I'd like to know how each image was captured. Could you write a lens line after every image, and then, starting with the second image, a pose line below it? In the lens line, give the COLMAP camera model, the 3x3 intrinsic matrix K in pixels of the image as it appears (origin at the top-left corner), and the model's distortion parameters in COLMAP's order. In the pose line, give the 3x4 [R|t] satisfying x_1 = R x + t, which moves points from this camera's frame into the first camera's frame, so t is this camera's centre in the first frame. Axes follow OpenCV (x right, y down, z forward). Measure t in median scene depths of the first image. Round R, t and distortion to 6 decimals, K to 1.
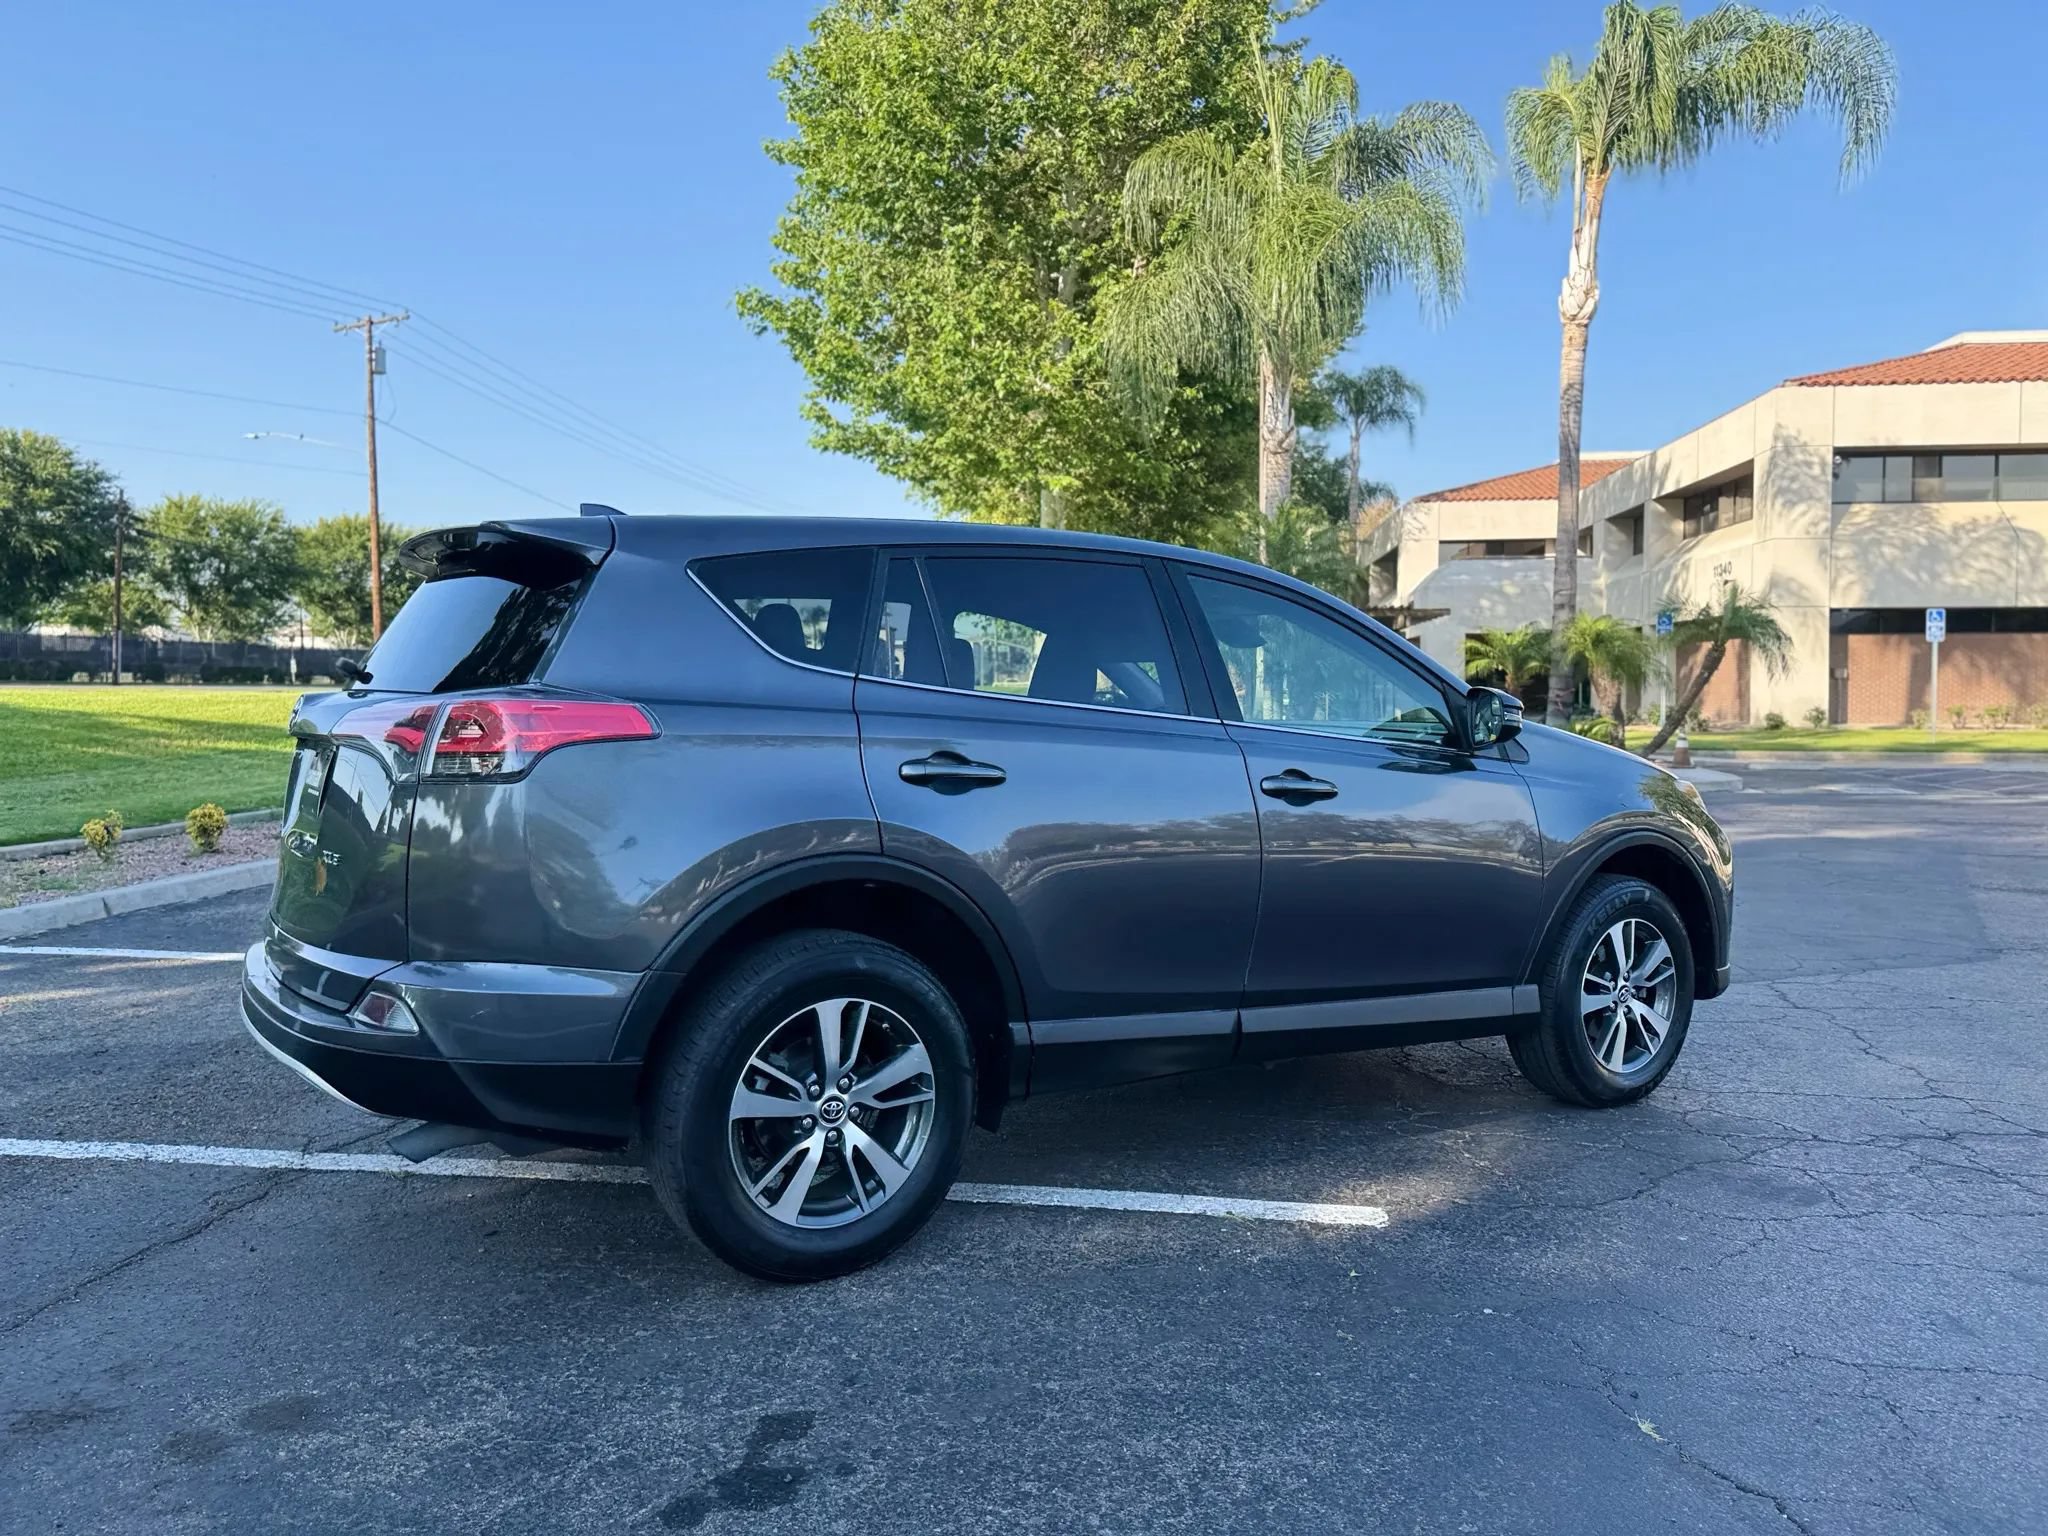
lens RADIAL K [[1458.6, 0, 1019.7], [0, 1458.6, 774.2], [0, 0, 1]] dist [0.065283, -0.090229]
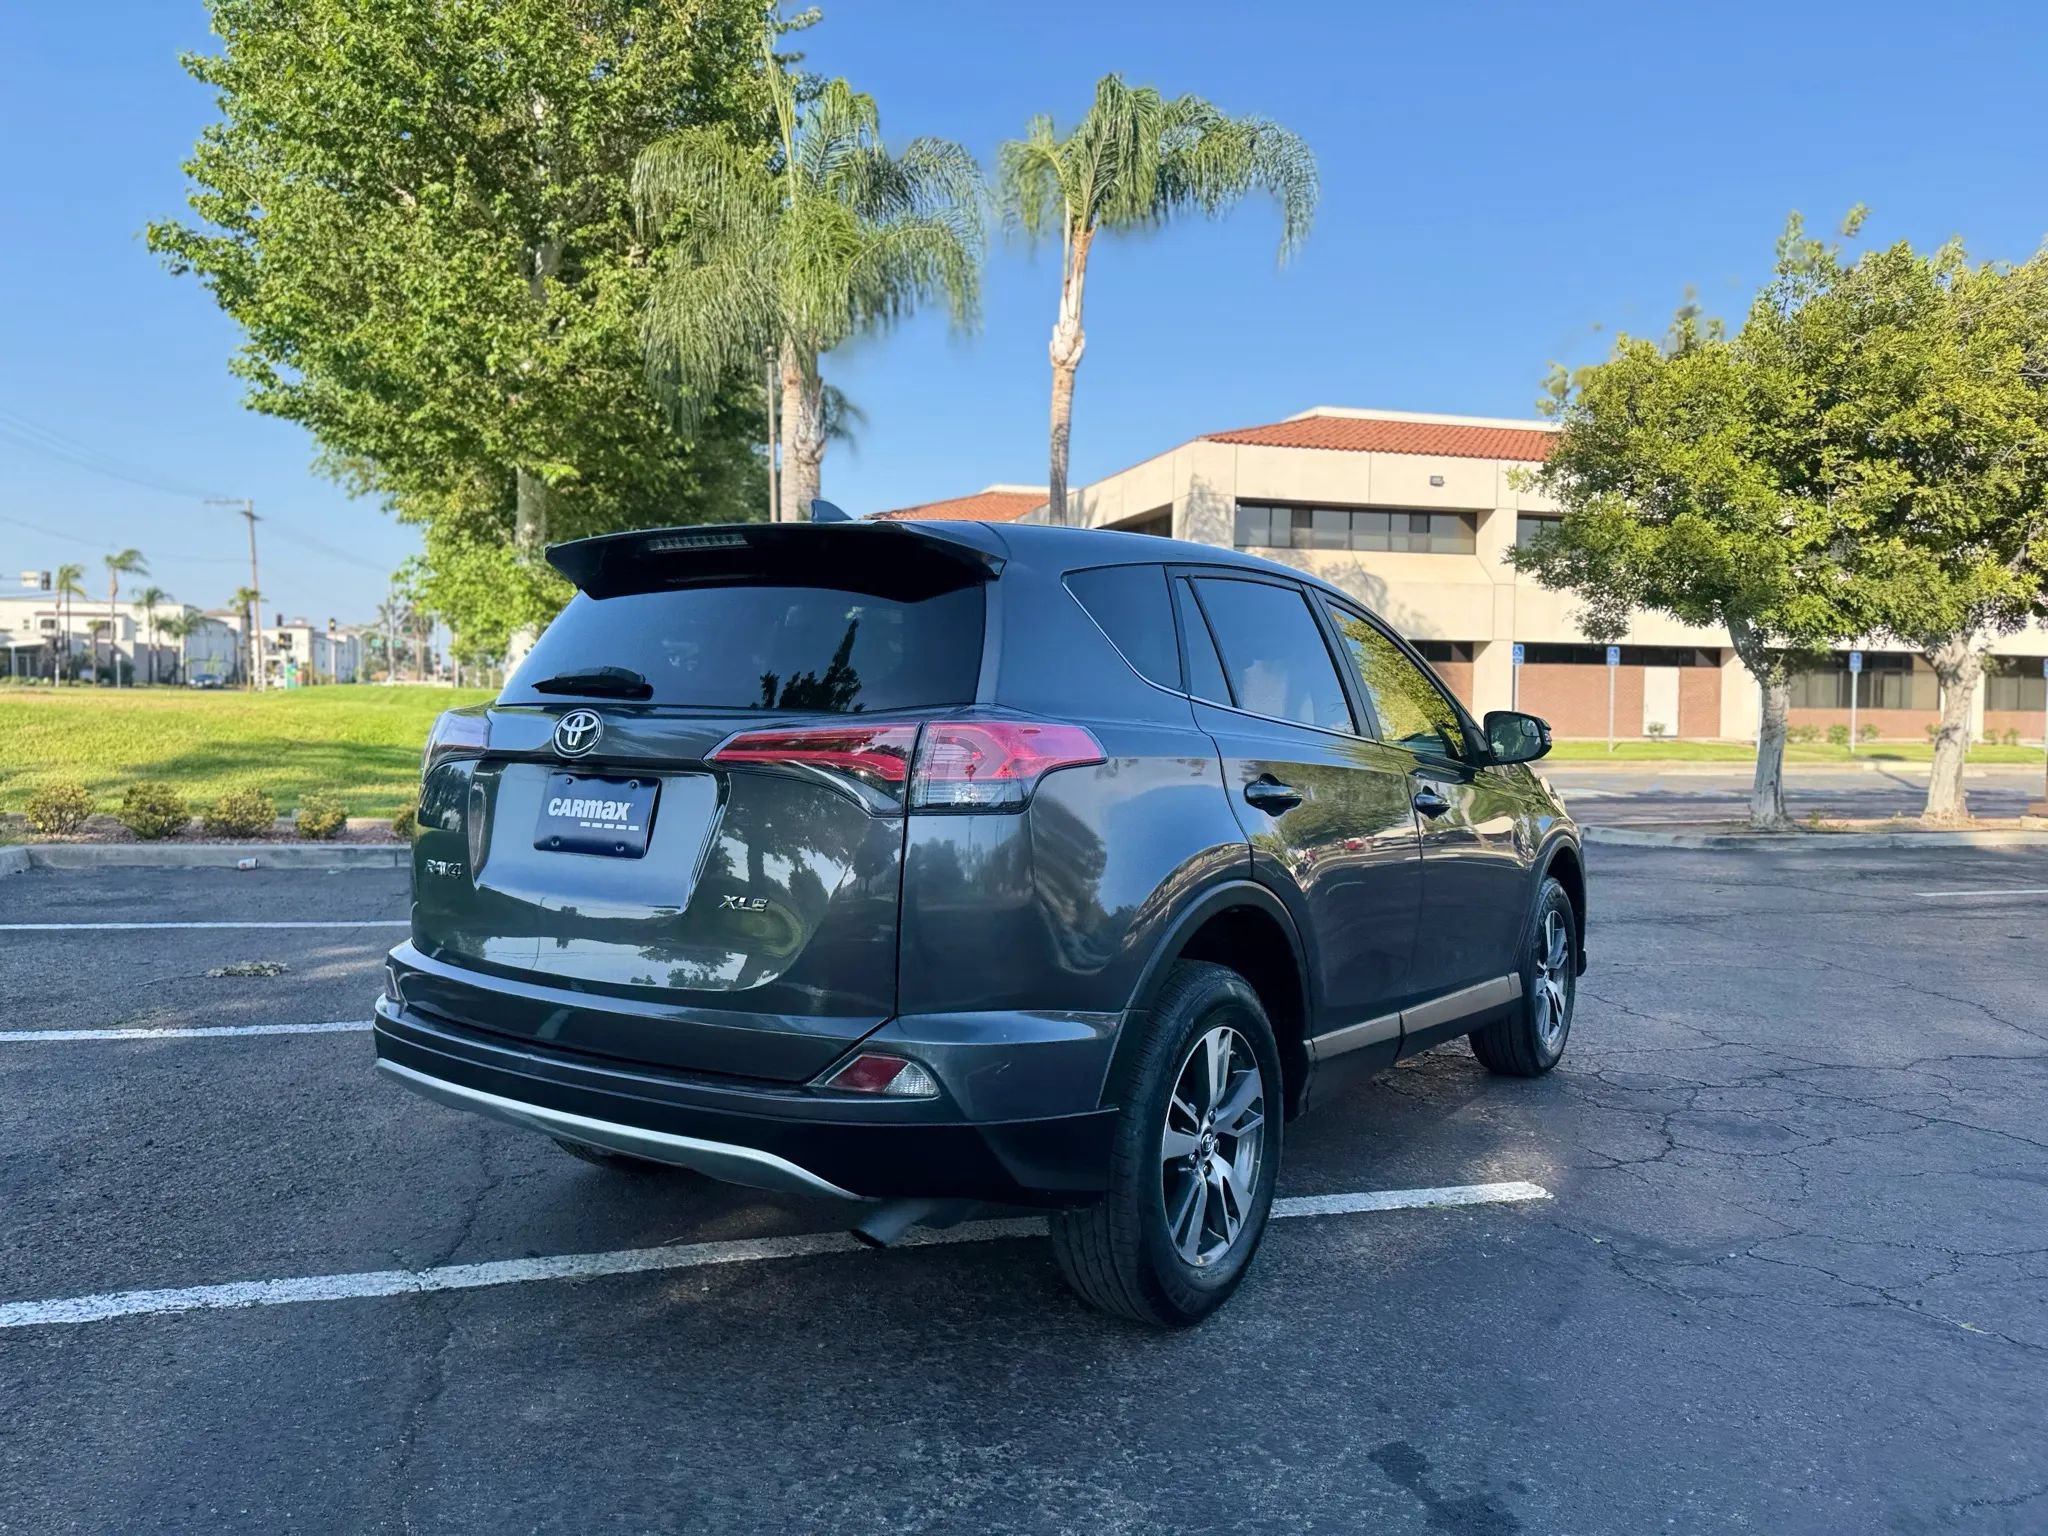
lens RADIAL K [[1479.4, 0, 1000.8], [0, 1479.4, 759.6], [0, 0, 1]] dist [0.006894, -0.005859]
pose [[0.920000, 0.002410, 0.391911, -0.080404], [0.003162, 0.999903, -0.013571, -0.001372], [-0.391906, 0.013724, 0.919903, 0.019337]]
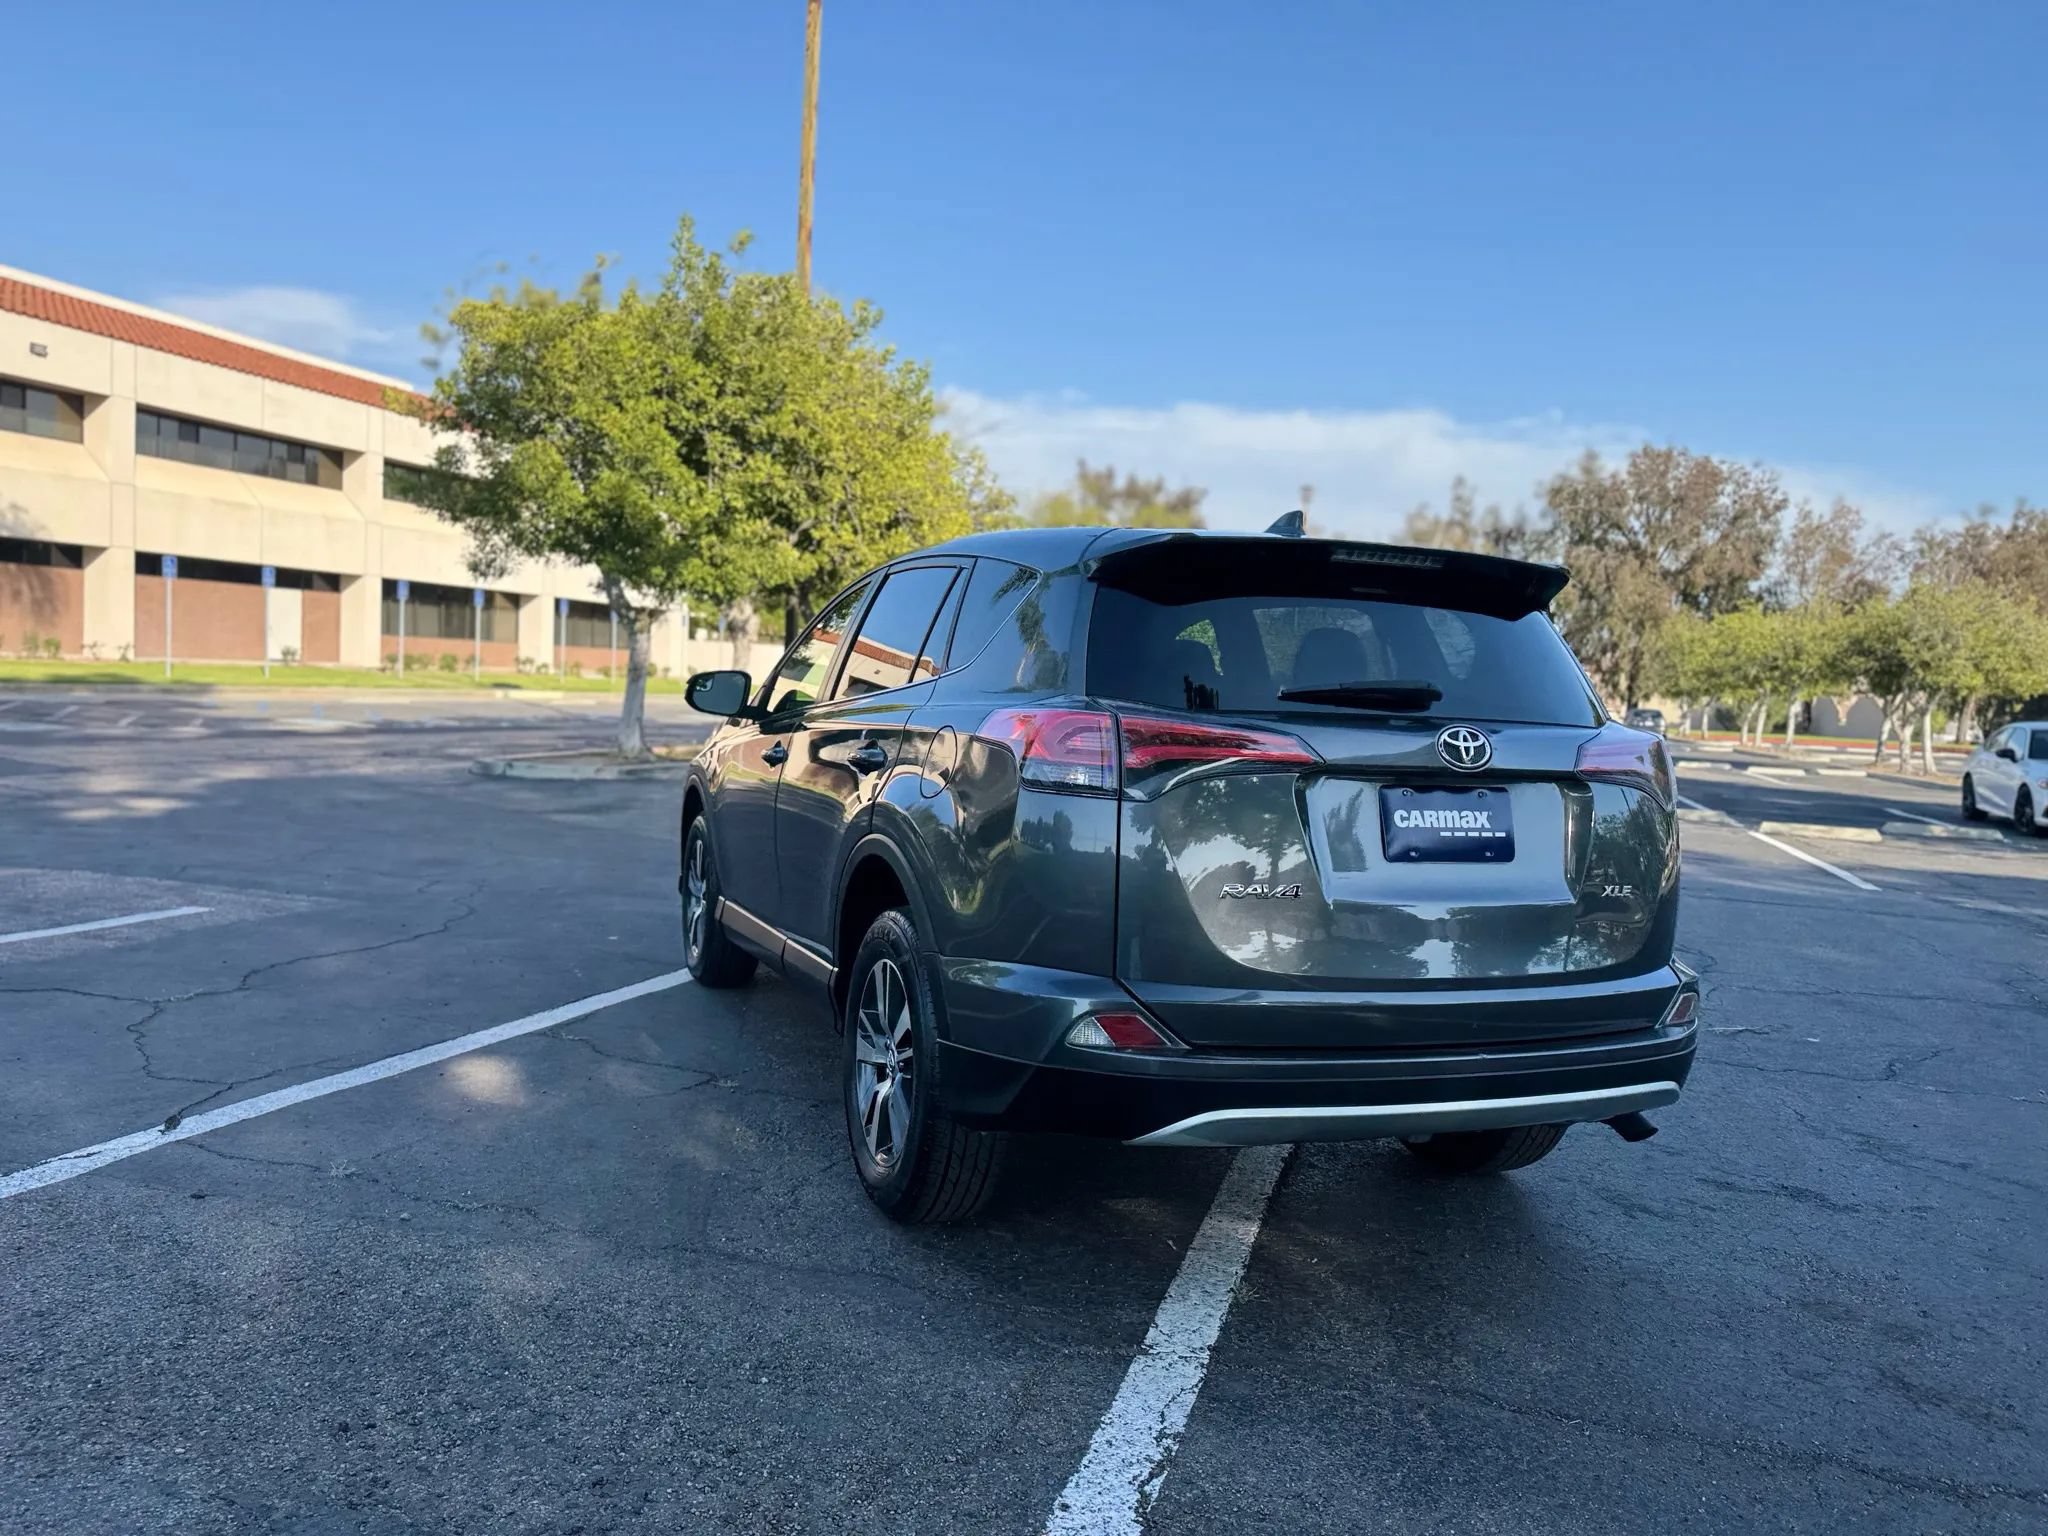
lens RADIAL K [[1442.6, 0, 1021.7], [0, 1442.6, 812.8], [0, 0, 1]] dist [0.079629, -0.092284]
pose [[0.176689, -0.077172, 0.981237, -0.184460], [-0.003595, 0.996864, 0.079049, -0.008763], [-0.984260, -0.017494, 0.175858, 0.148474]]
